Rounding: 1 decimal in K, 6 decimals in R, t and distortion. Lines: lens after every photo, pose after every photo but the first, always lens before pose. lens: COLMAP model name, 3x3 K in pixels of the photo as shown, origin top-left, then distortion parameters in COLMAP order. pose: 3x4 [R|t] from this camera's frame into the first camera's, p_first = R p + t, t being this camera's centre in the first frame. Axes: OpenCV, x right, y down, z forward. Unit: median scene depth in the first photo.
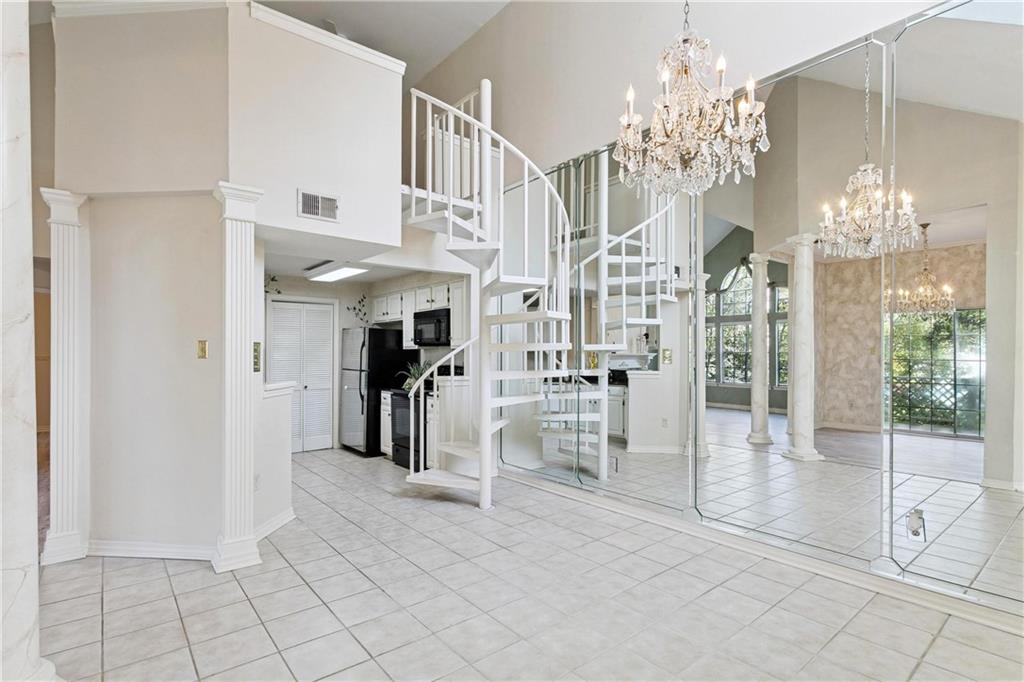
lens RADIAL K [[496.8, 0, 517.0], [0, 496.8, 351.2], [0, 0, 1]] dist [0.003299, 0.000325]
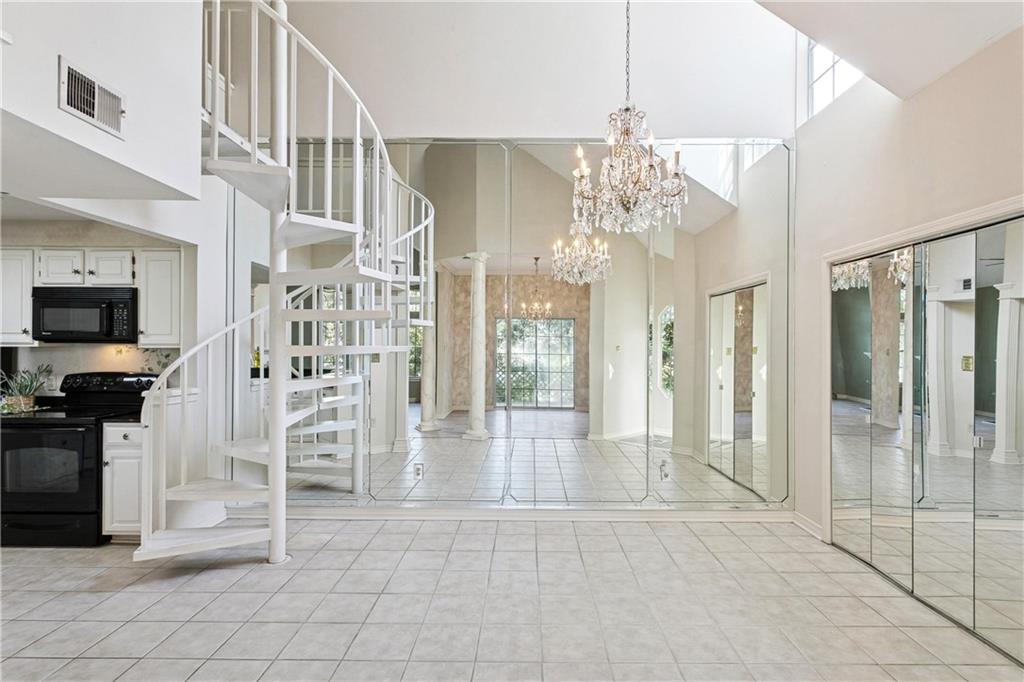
lens RADIAL K [[496.8, 0, 517.7], [0, 496.8, 342.6], [0, 0, 1]] dist [0.003299, 0.000325]
pose [[0.639843, 0.009250, 0.768450, -0.396564], [-0.012791, 0.999917, -0.001386, -0.022450], [-0.768399, -0.008942, 0.639909, 0.217690]]
